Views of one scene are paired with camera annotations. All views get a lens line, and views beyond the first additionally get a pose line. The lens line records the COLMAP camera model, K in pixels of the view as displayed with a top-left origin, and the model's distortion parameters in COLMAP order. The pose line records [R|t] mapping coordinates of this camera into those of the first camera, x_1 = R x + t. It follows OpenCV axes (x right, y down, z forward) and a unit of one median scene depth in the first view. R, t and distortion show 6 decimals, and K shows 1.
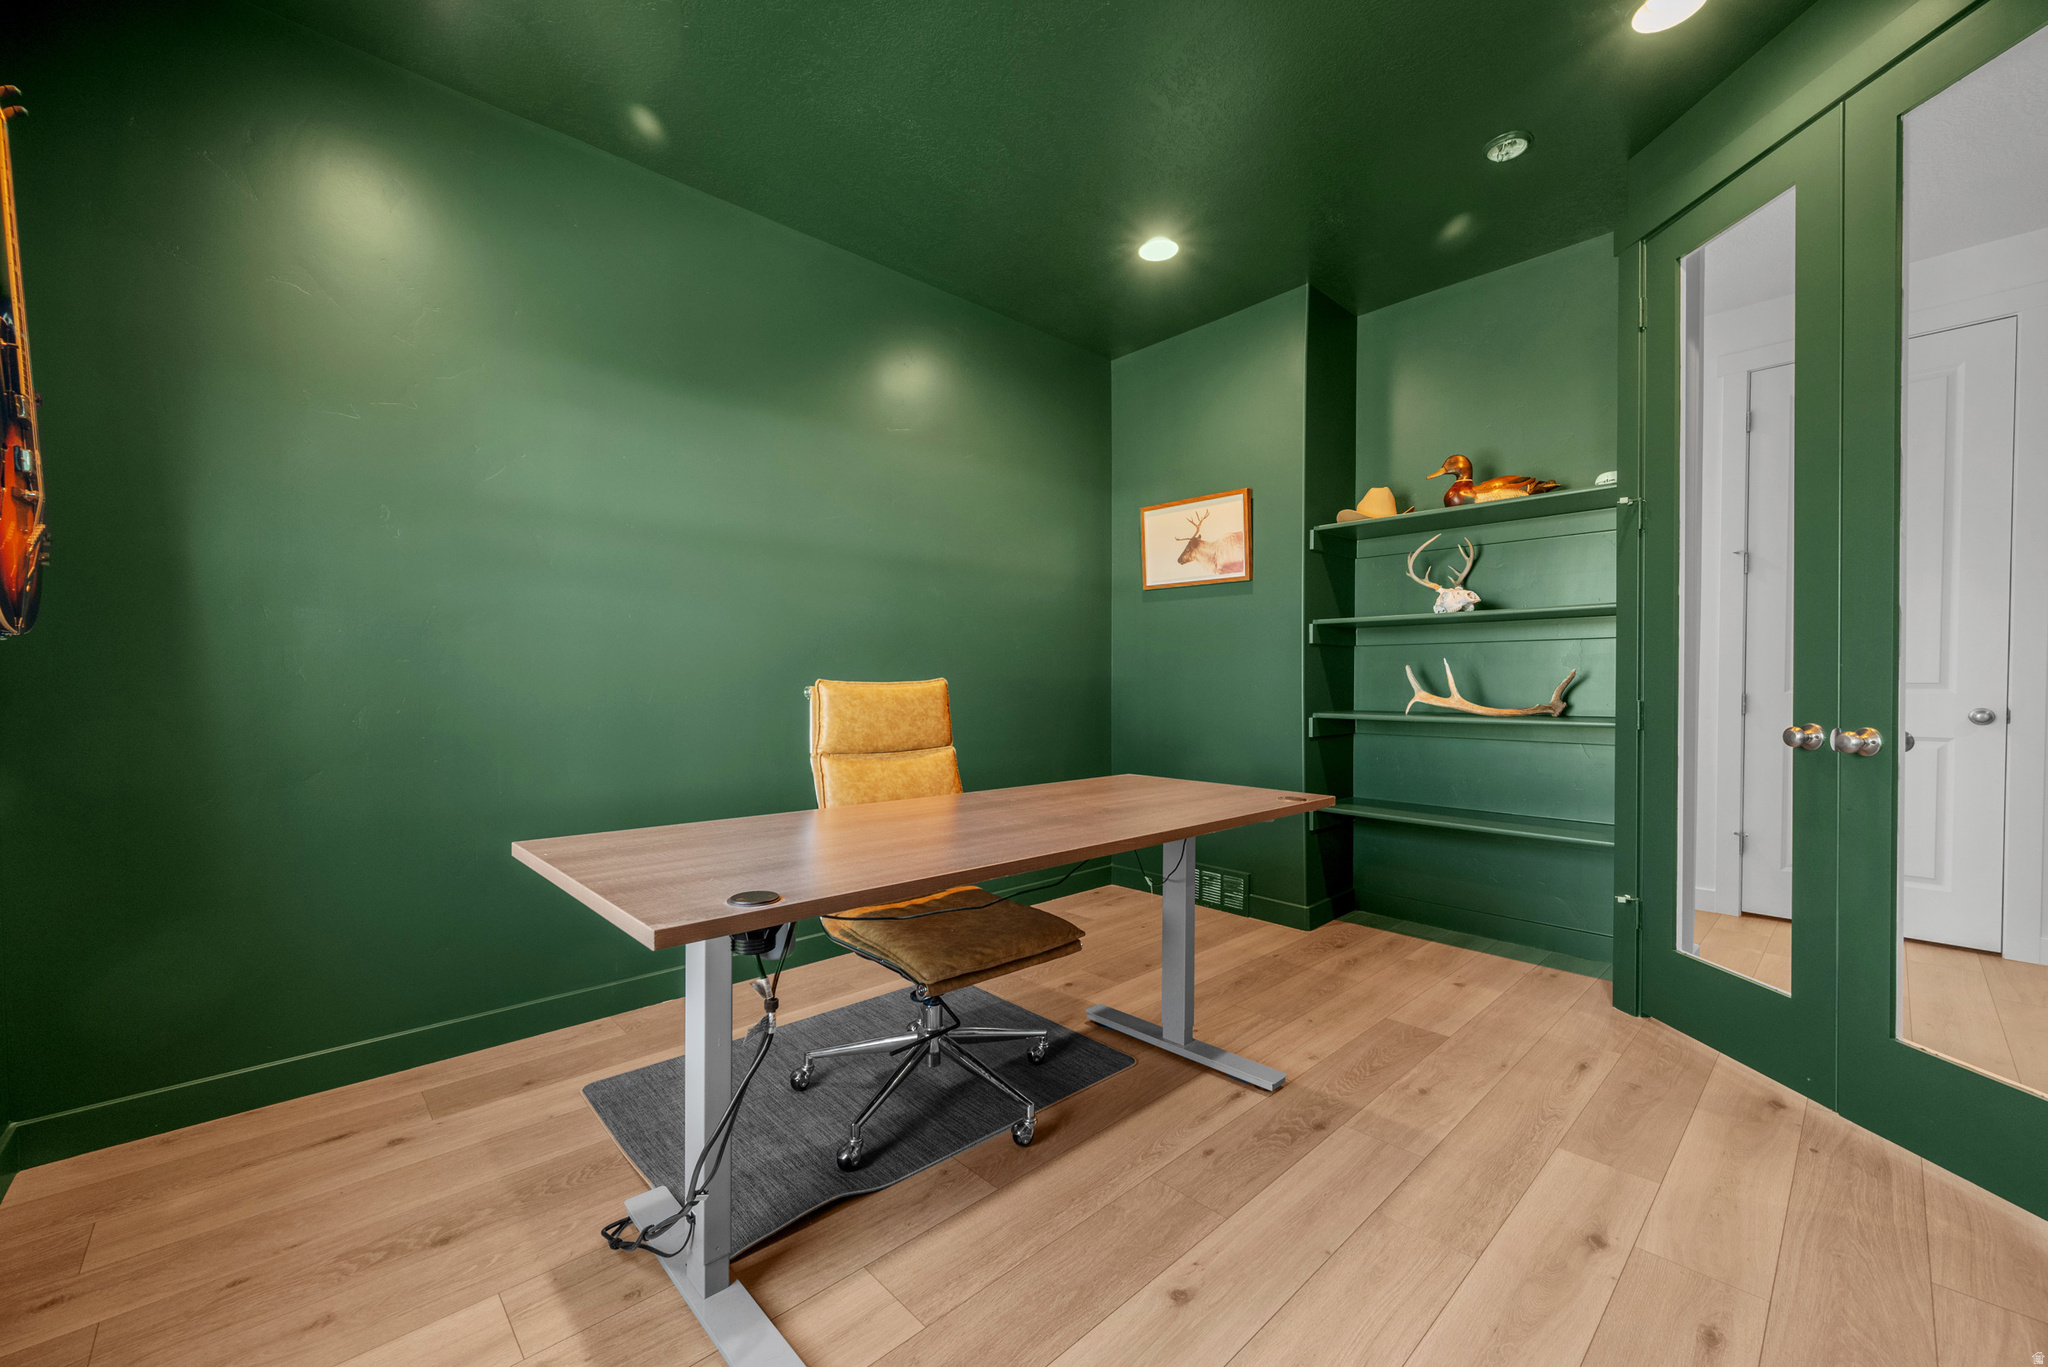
lens RADIAL K [[804.4, 0, 1025.0], [0, 804.4, 690.9], [0, 0, 1]] dist [0.000093, 0.000022]
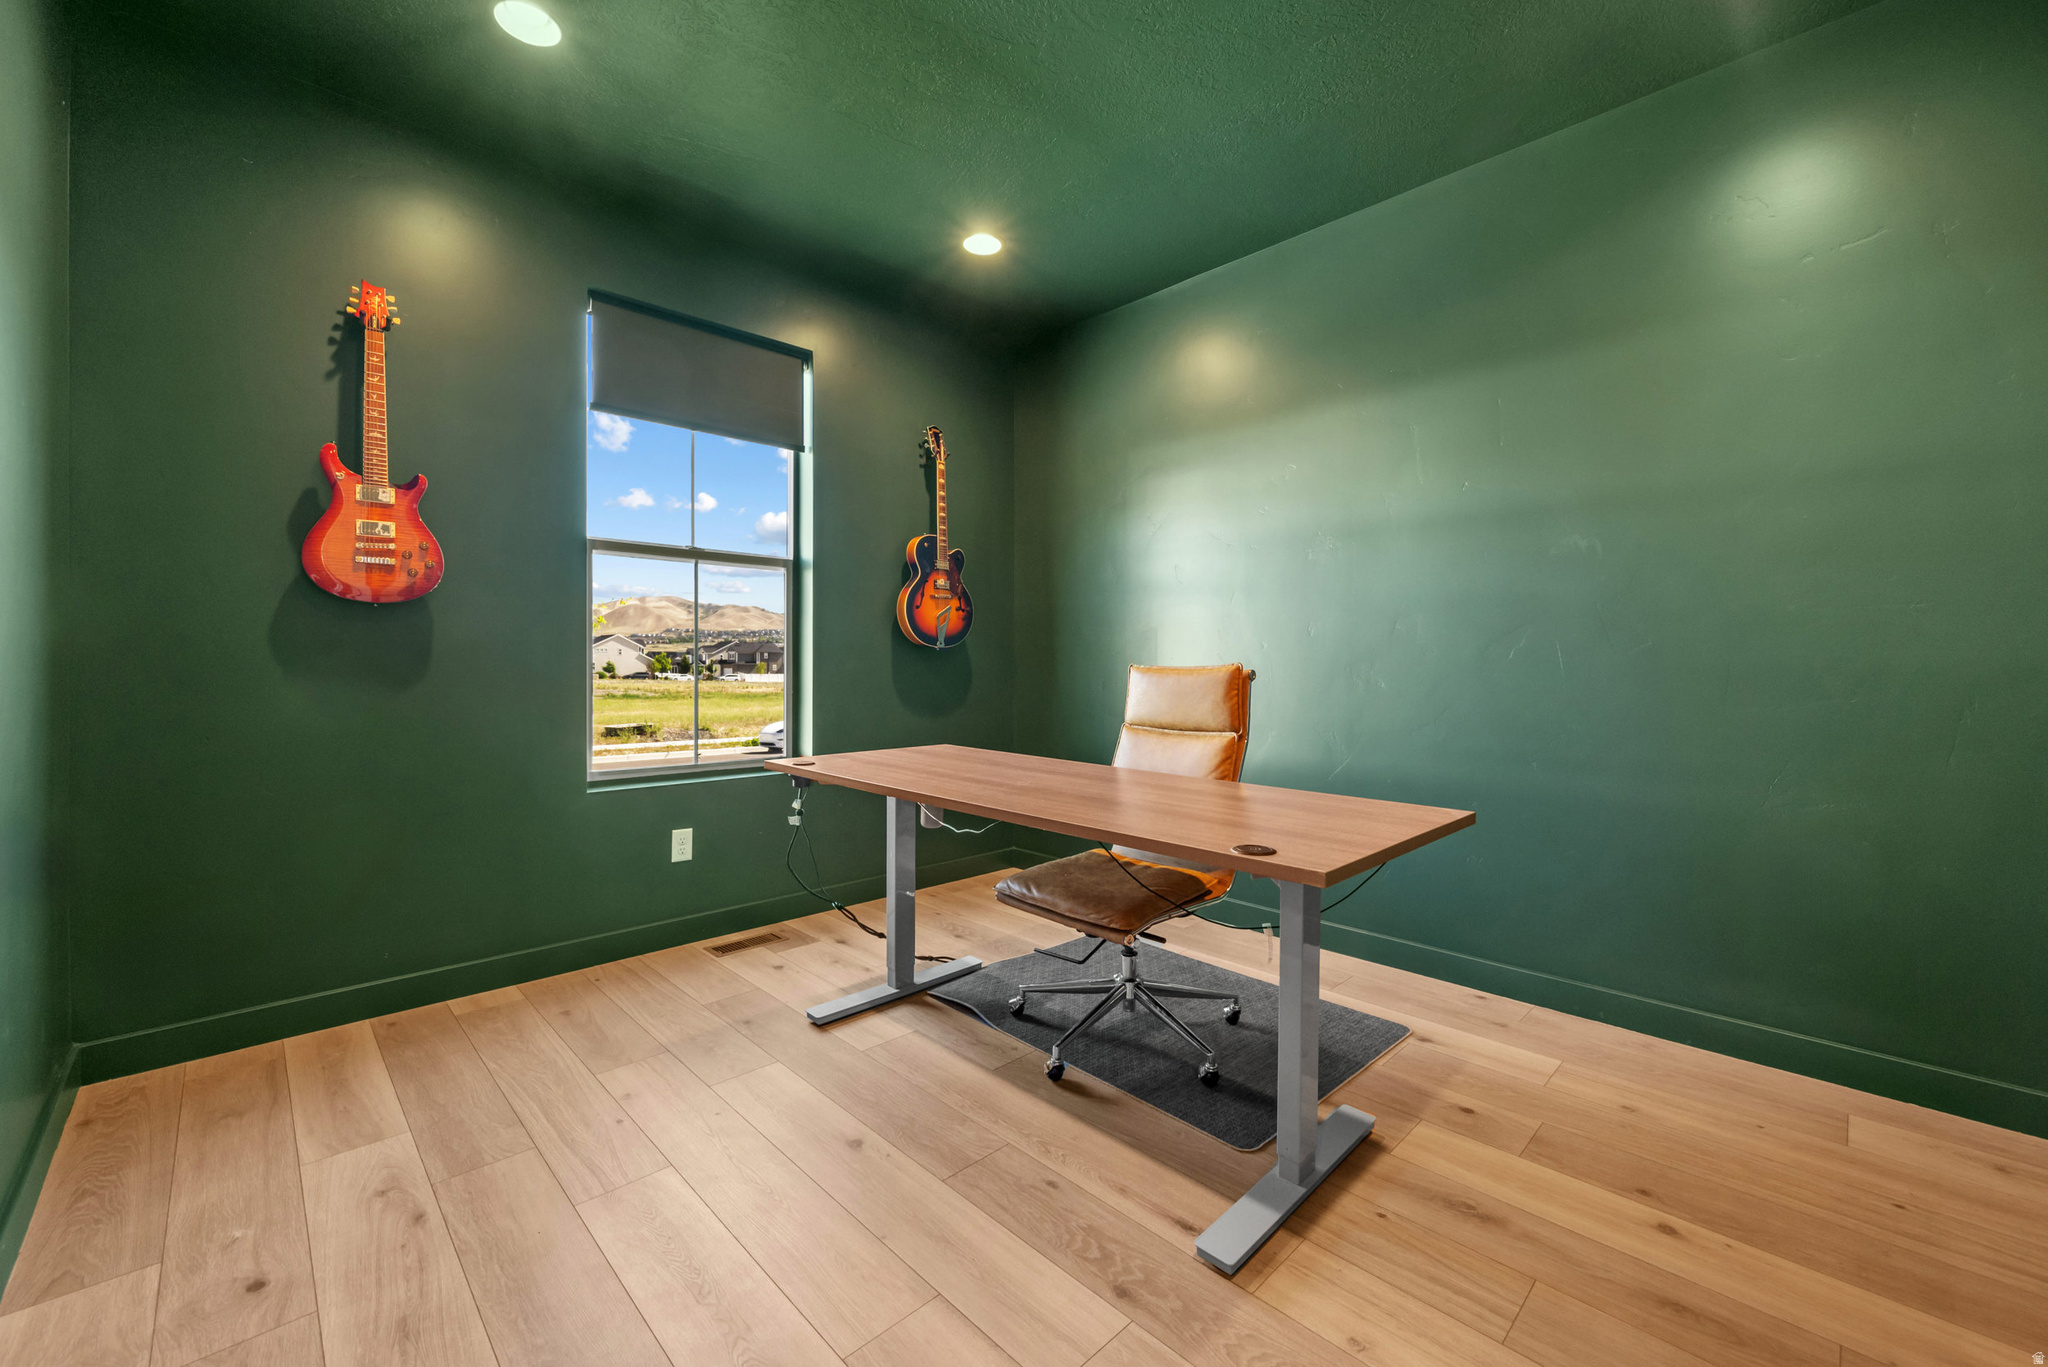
lens RADIAL K [[804.4, 0, 1025.0], [0, 804.4, 690.9], [0, 0, 1]] dist [0.000093, 0.000022]
pose [[0.023091, 0.029498, -0.999298, 1.073995], [-0.017852, 0.999417, 0.029089, -0.004305], [0.999574, 0.017168, 0.023604, 0.907148]]
